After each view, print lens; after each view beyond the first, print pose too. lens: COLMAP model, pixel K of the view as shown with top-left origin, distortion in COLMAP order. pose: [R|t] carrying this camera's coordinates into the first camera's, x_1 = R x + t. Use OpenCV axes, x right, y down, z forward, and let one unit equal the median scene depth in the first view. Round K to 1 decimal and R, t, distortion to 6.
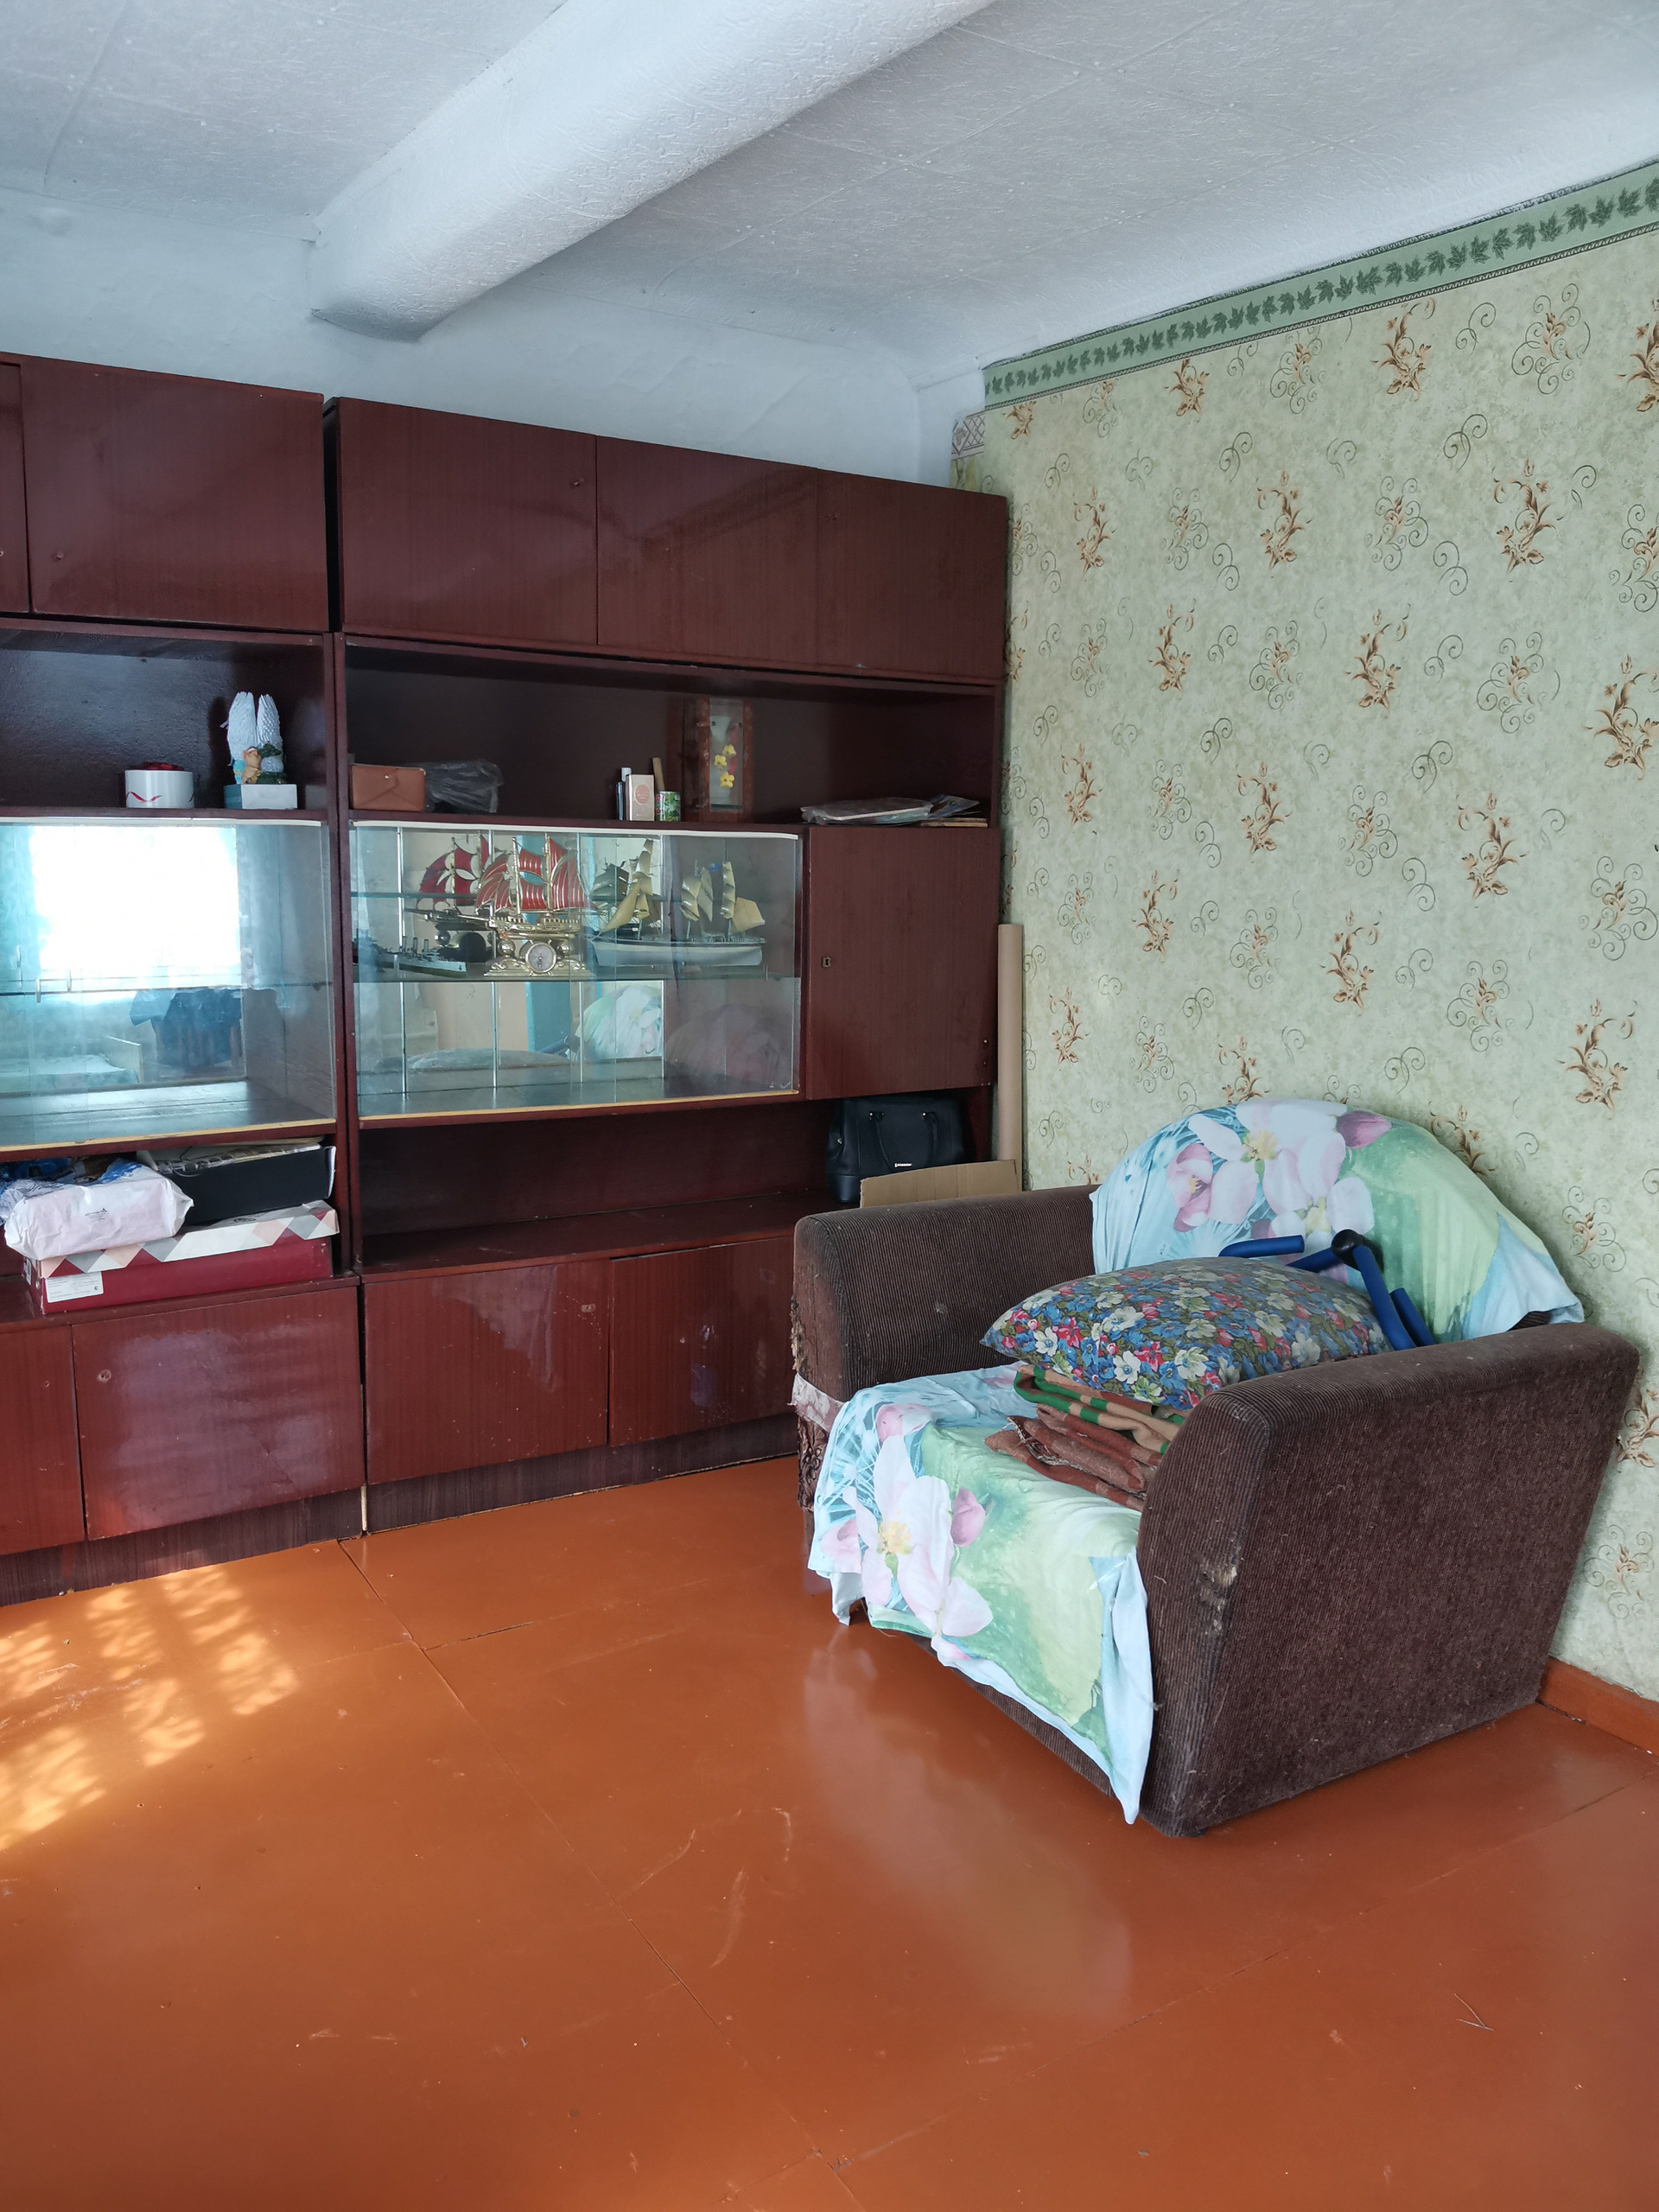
lens RADIAL K [[1667.9, 0, 829.5], [0, 1667.9, 1106.0], [0, 0, 1]] dist [0.058284, -0.179559]
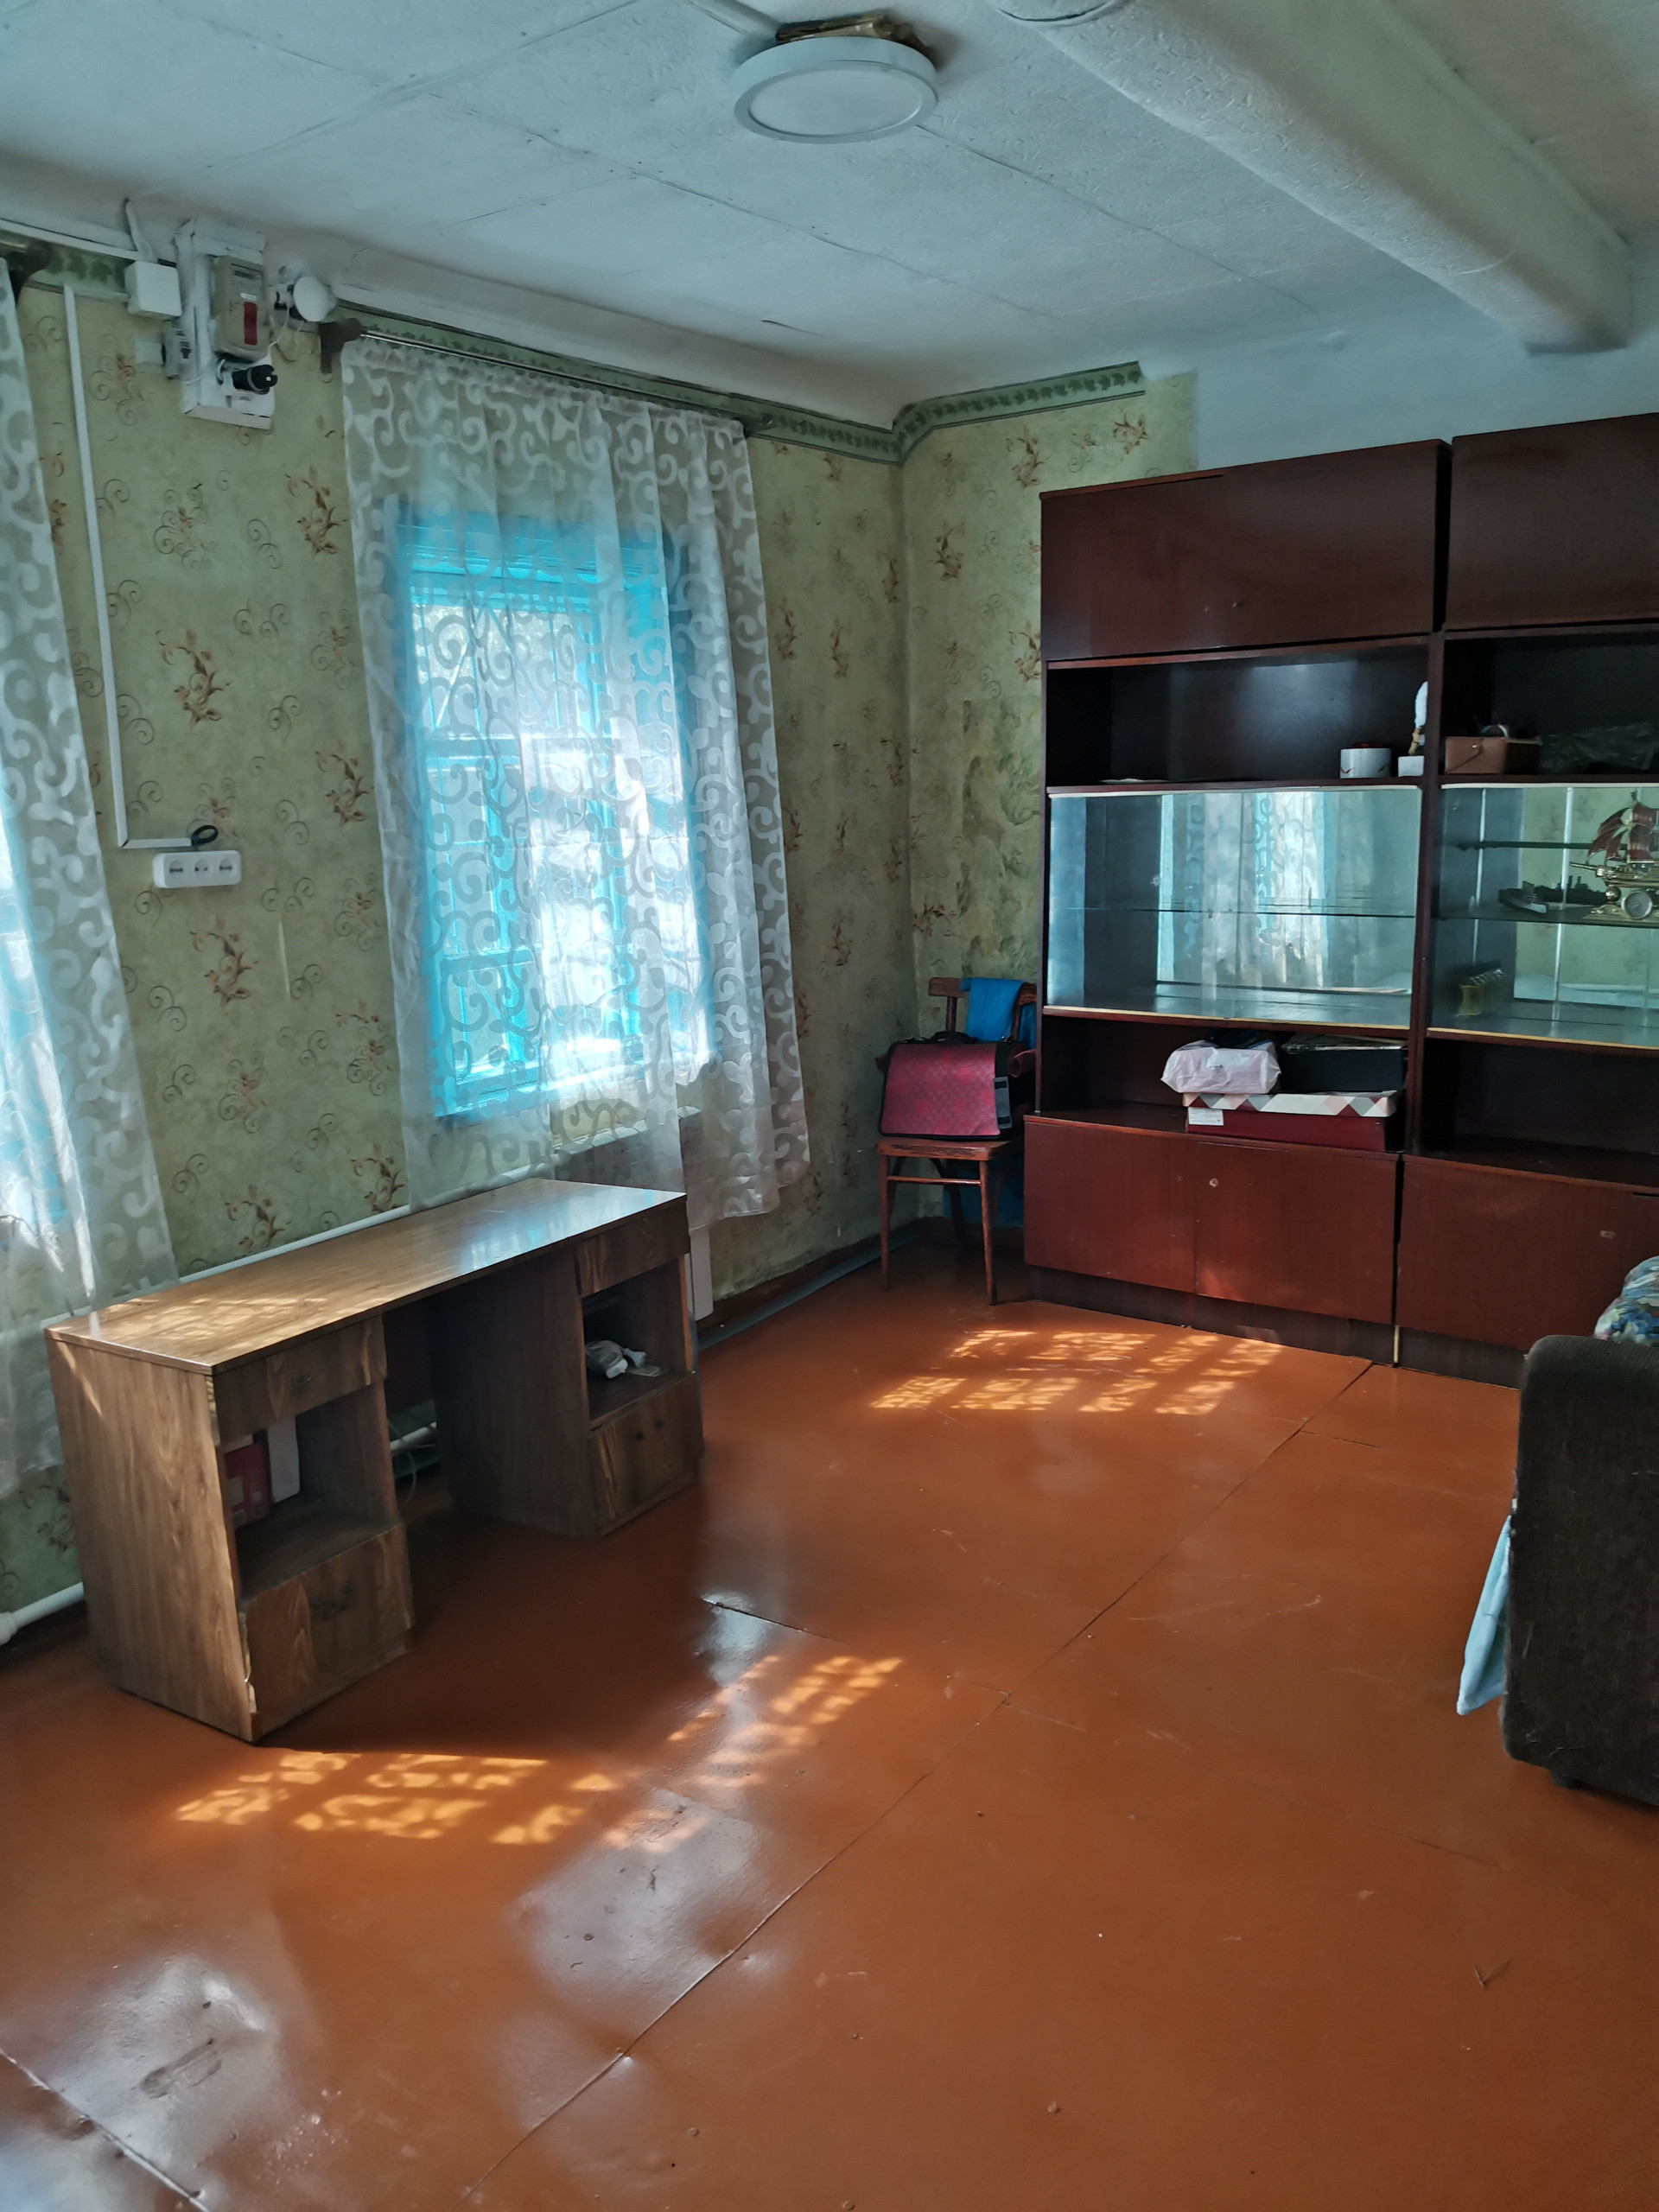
lens RADIAL K [[1667.9, 0, 829.5], [0, 1667.9, 1106.0], [0, 0, 1]] dist [0.058284, -0.179559]
pose [[0.376850, 0.150994, -0.913884, 0.725934], [-0.120042, 0.986265, 0.113452, -0.025083], [0.918463, 0.066950, 0.389800, 0.135499]]
